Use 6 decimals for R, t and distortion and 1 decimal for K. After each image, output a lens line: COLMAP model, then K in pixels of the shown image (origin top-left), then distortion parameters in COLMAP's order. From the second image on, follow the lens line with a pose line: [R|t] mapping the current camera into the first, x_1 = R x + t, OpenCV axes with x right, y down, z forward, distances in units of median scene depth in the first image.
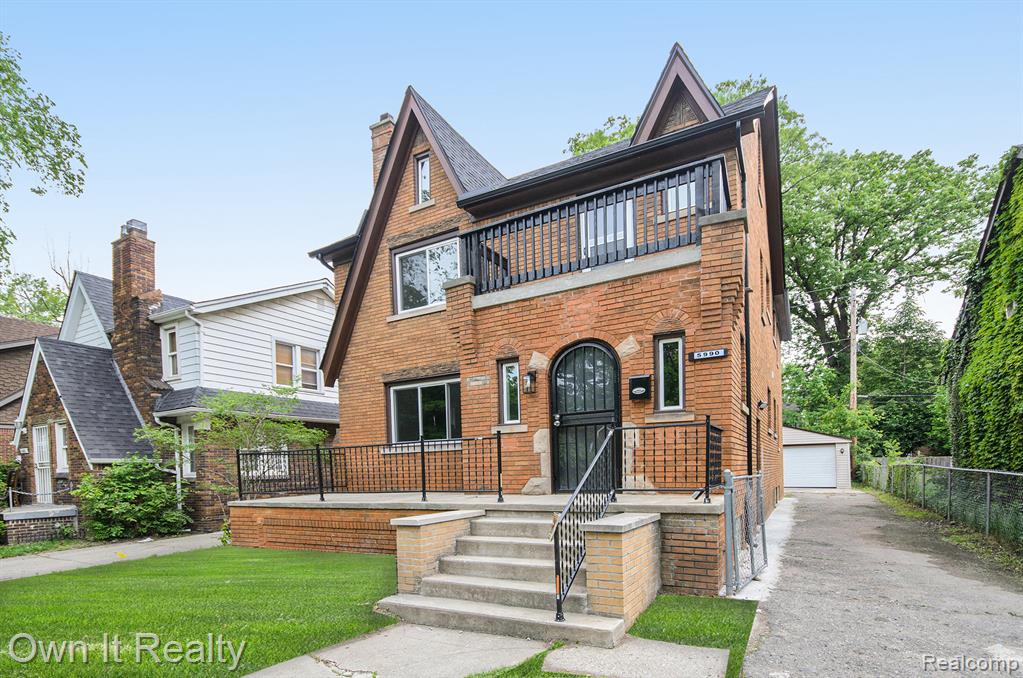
lens RADIAL K [[501.9, 0, 483.0], [0, 501.9, 401.9], [0, 0, 1]] dist [0.003370, 0.000419]
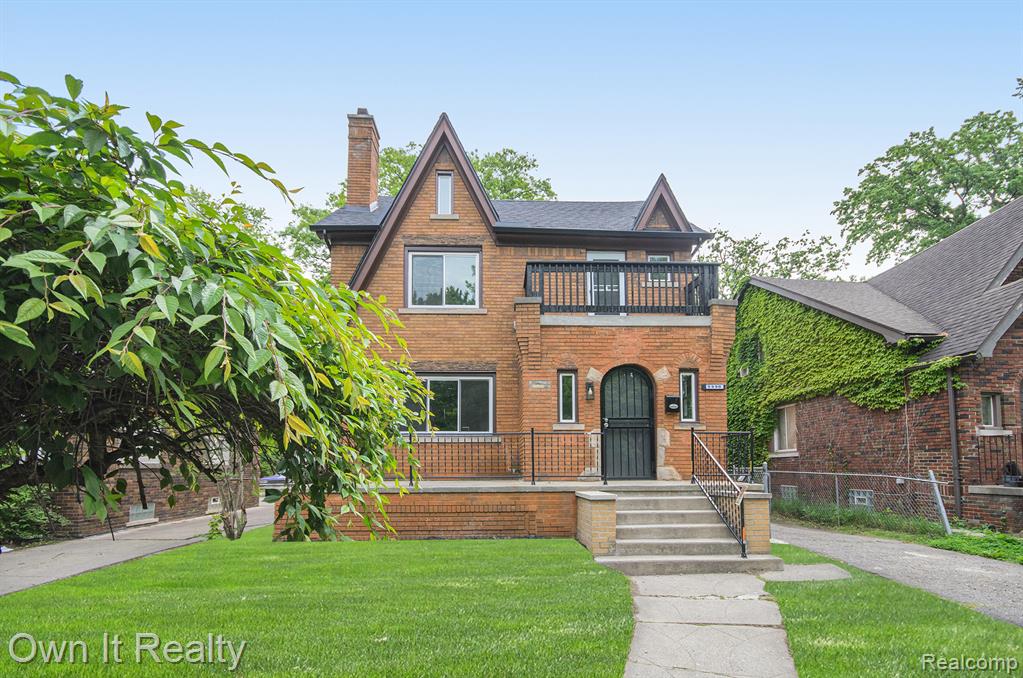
lens RADIAL K [[501.9, 0, 506.8], [0, 501.9, 339.6], [0, 0, 1]] dist [0.003370, 0.000419]
pose [[0.846086, 0.156156, 0.509661, -0.762257], [-0.090908, 0.984392, -0.150694, 0.044342], [-0.525238, 0.081168, 0.847076, 0.017561]]
